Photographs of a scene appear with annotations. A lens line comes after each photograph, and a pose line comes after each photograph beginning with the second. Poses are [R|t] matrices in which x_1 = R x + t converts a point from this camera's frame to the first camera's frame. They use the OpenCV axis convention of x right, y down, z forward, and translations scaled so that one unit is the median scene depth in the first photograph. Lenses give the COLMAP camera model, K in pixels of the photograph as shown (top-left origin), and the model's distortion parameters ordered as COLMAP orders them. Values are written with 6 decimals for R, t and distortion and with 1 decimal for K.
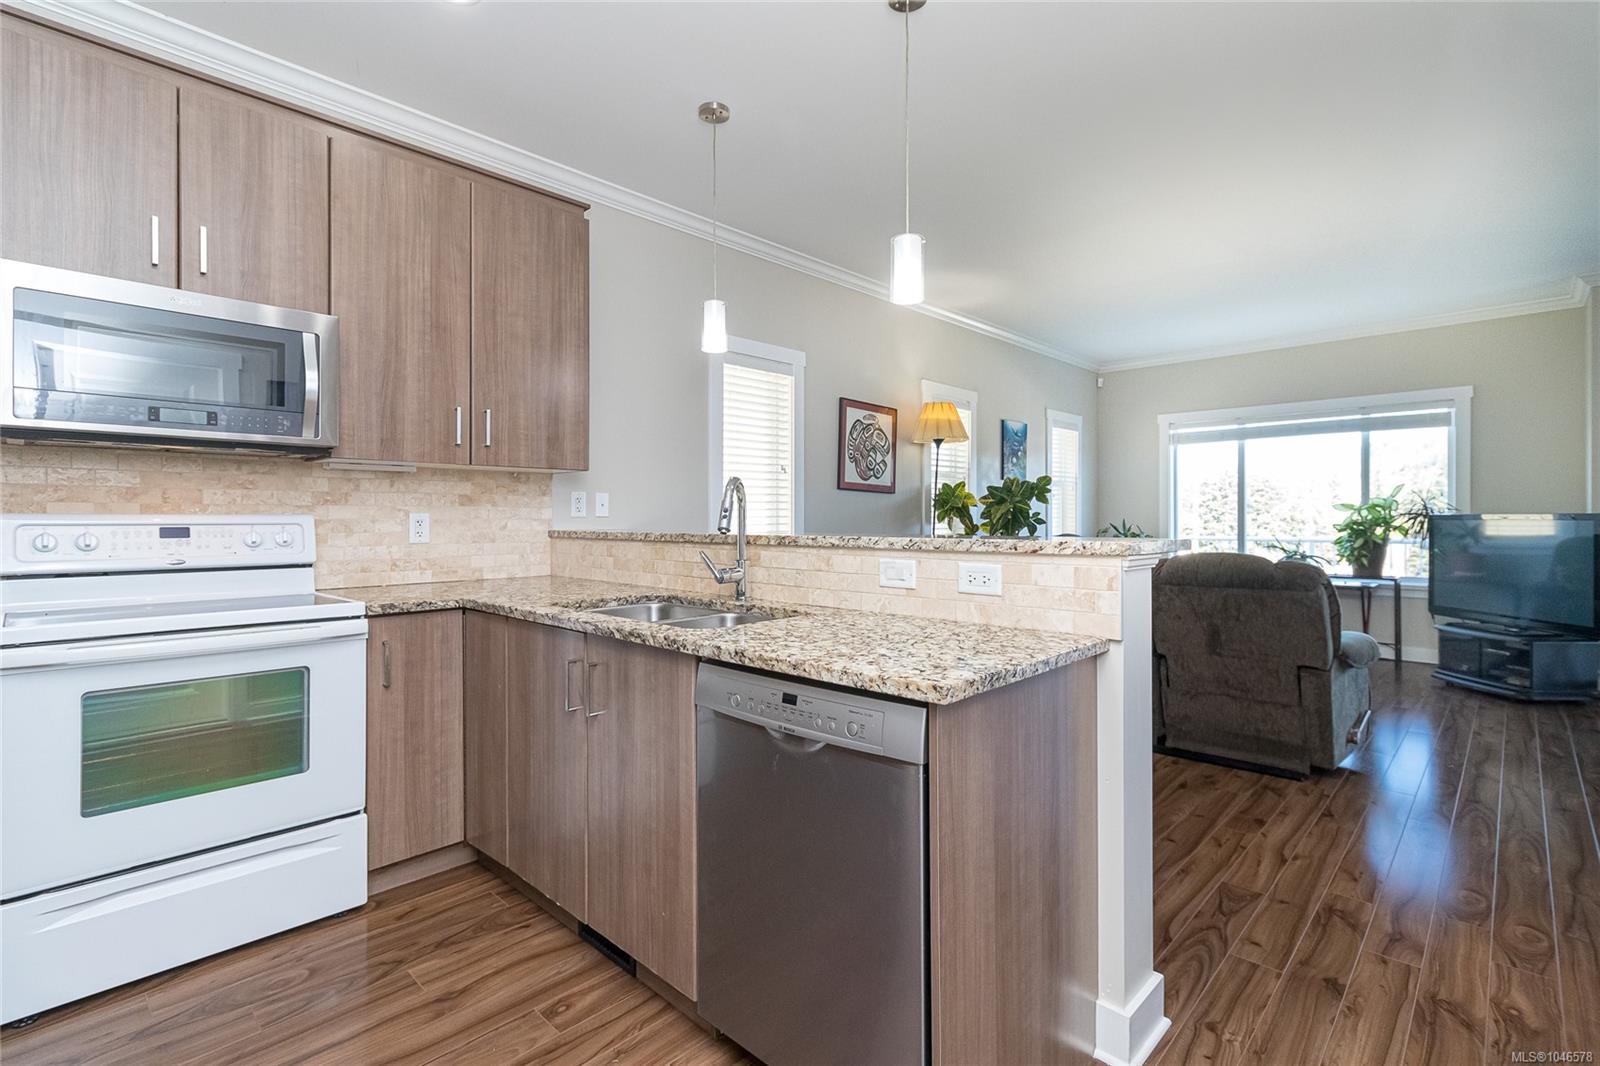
lens RADIAL K [[748.1, 0, 798.7], [0, 748.1, 524.8], [0, 0, 1]] dist [0.012349, -0.001038]
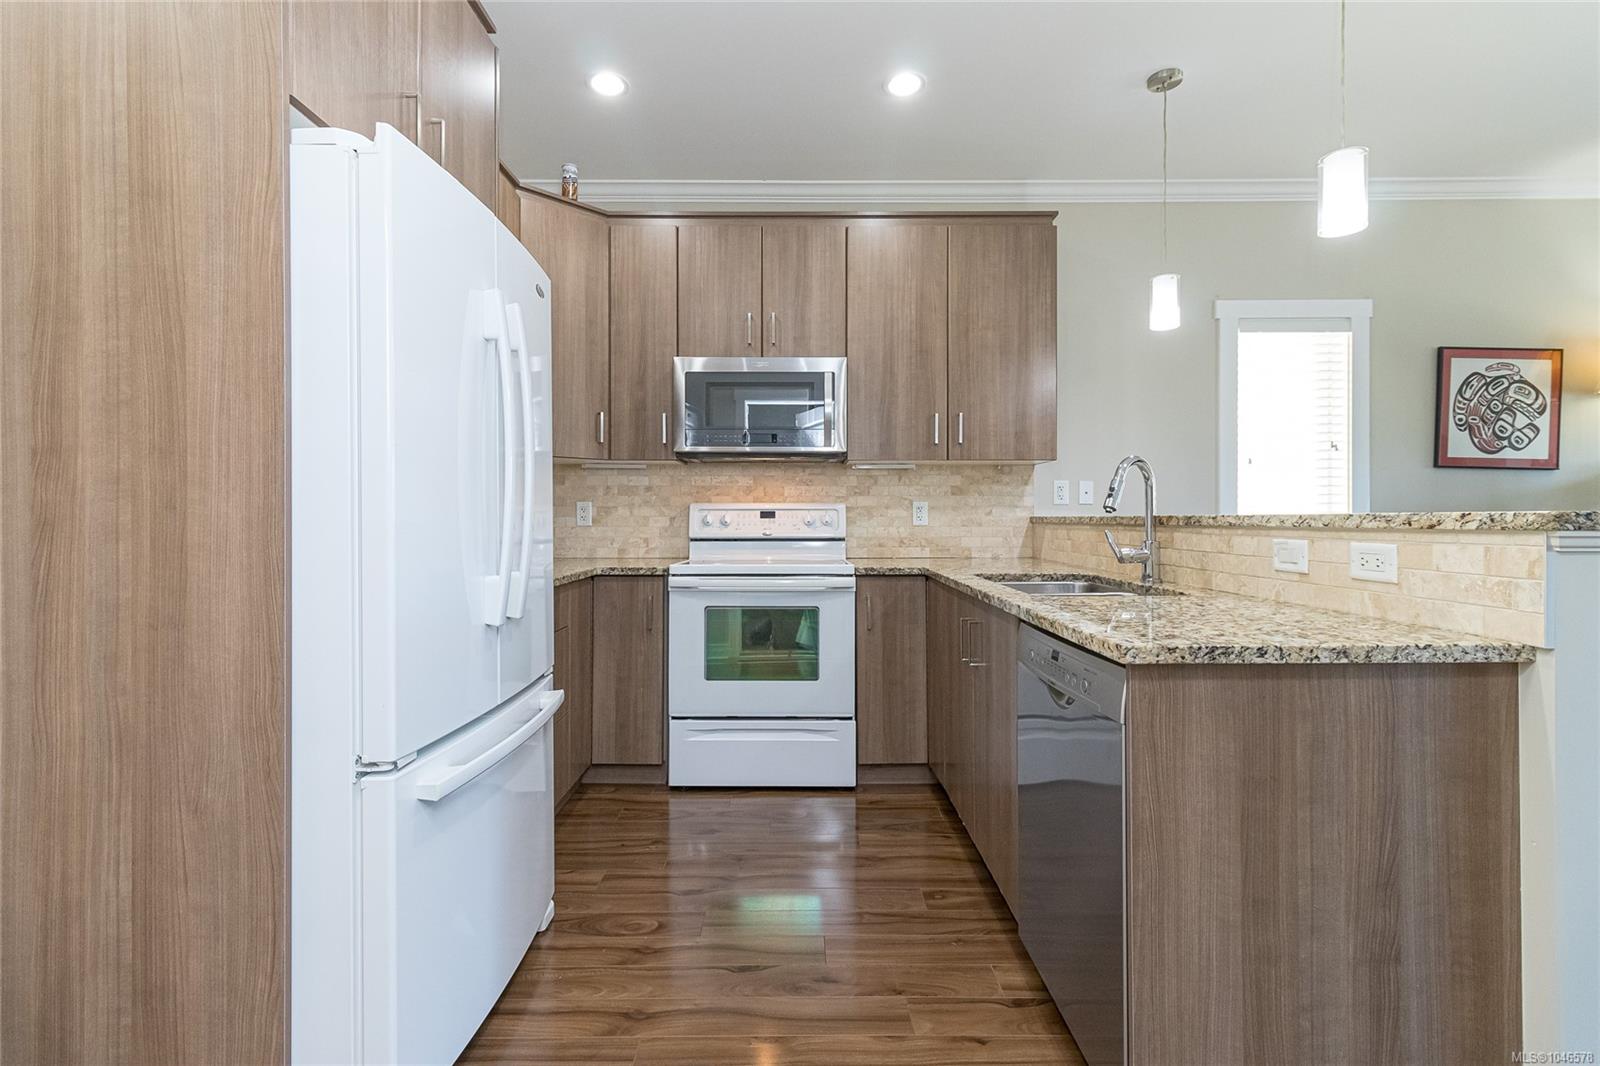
lens RADIAL K [[748.1, 0, 803.5], [0, 748.1, 527.6], [0, 0, 1]] dist [0.012349, -0.001038]
pose [[0.698619, 0.008527, -0.715443, 0.306724], [-0.005347, 0.999963, 0.006696, 0.025407], [0.715473, -0.000852, 0.698639, -0.010210]]
